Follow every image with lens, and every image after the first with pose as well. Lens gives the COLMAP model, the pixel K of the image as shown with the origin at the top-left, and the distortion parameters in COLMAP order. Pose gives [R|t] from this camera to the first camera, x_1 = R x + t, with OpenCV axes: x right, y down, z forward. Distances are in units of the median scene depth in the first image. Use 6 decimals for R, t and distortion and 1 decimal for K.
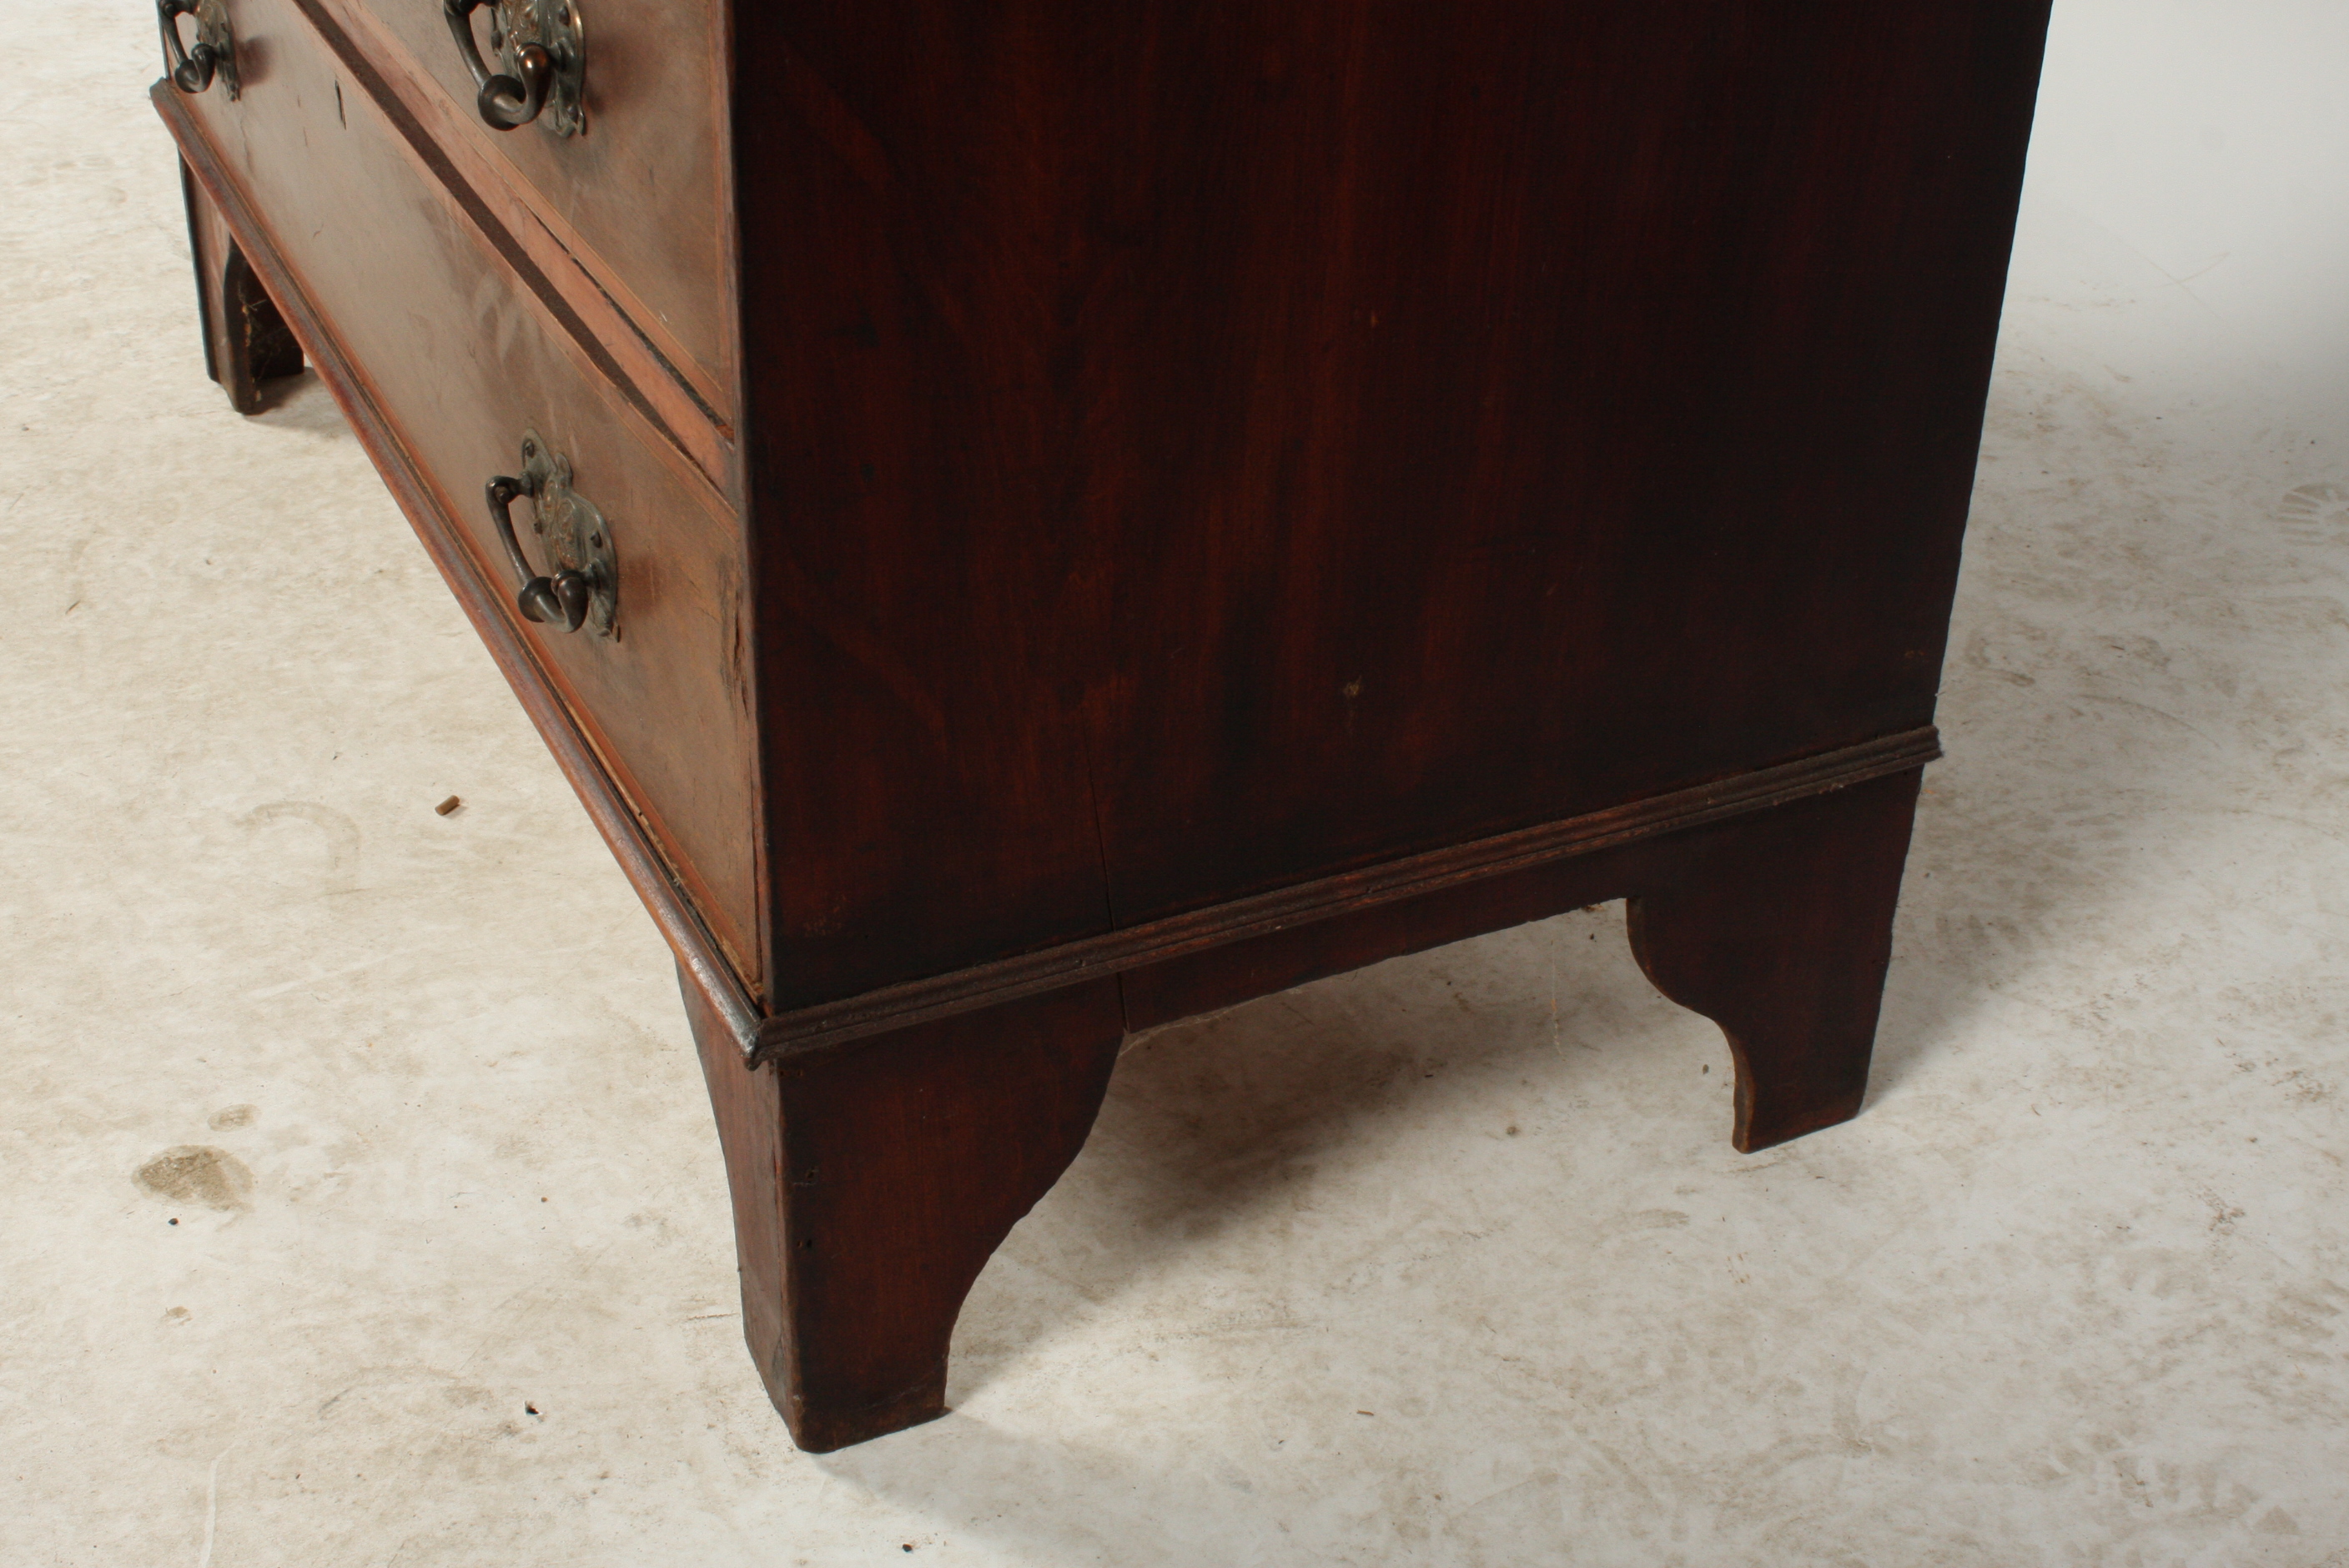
lens RADIAL K [[3200.9, 0, 1172.7], [0, 3200.9, 781.5], [0, 0, 1]] dist [-0.007558, 0.000000]
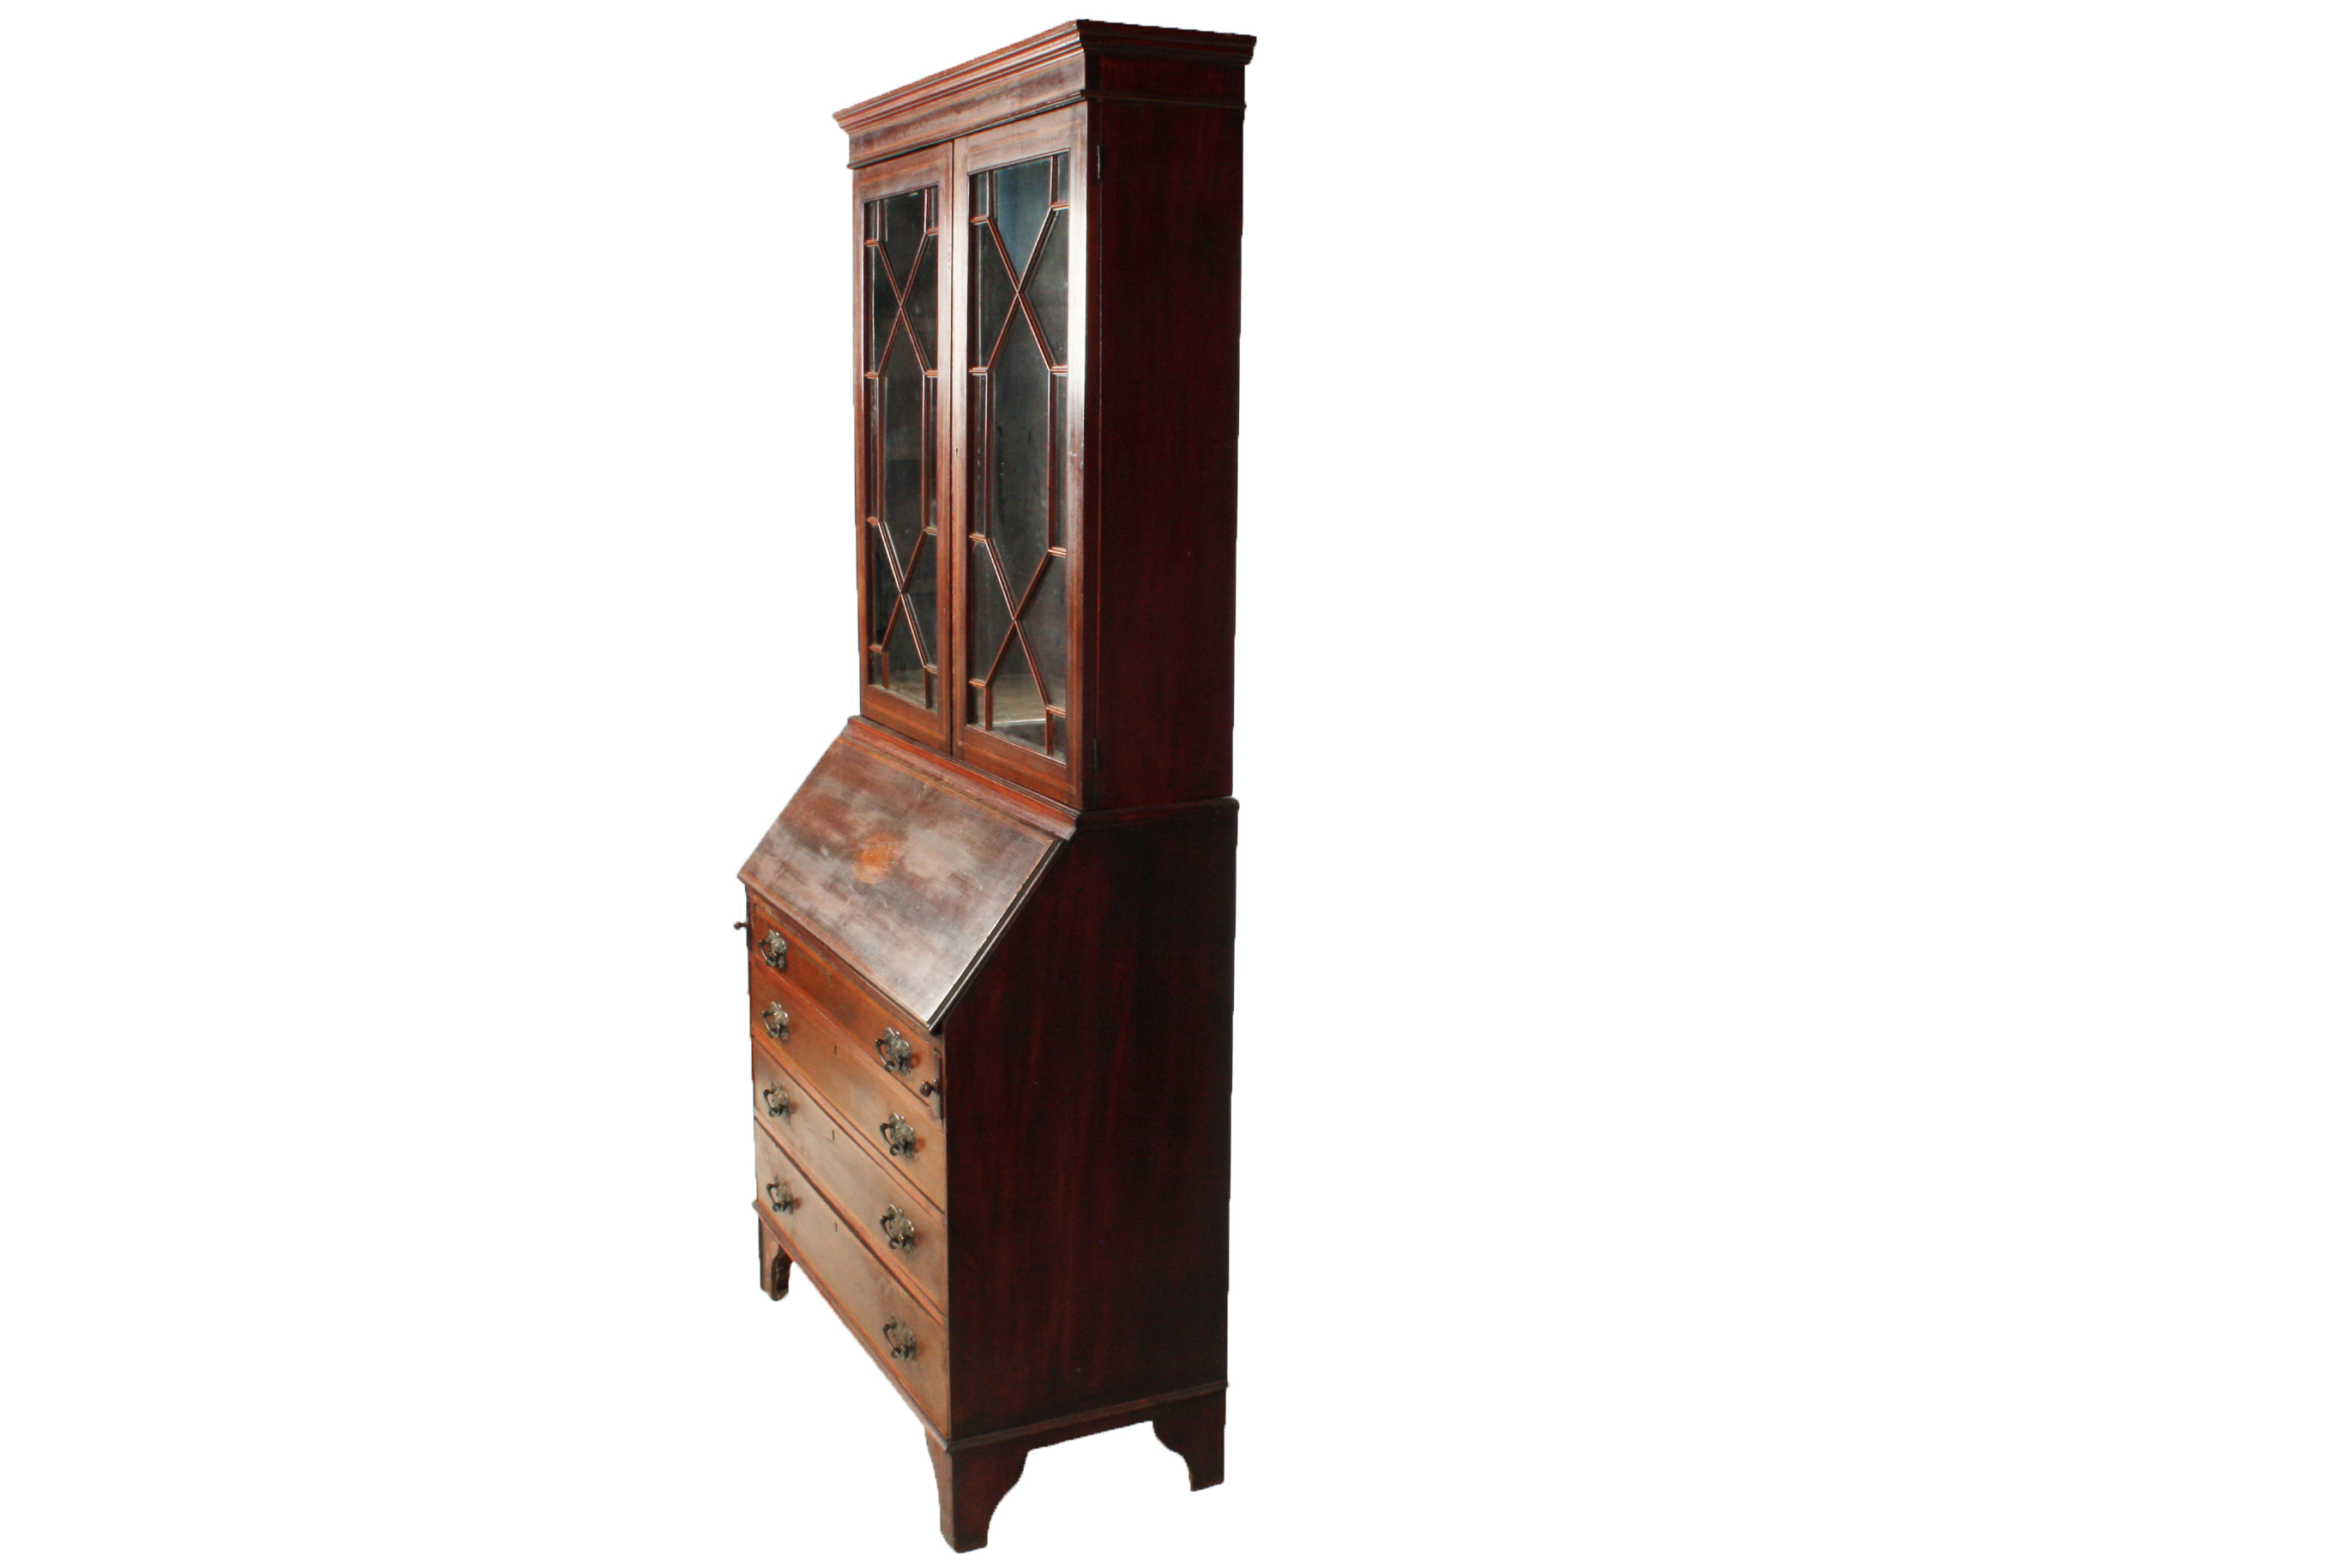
lens RADIAL K [[1955.6, 0, 1170.3], [0, 1955.6, 781.0], [0, 0, 1]] dist [-0.163944, 0.131701]
pose [[0.999661, -0.016202, 0.020388, 0.138747], [0.022295, 0.937034, -0.348525, 0.138392], [-0.013457, 0.348862, 0.937078, -1.775720]]
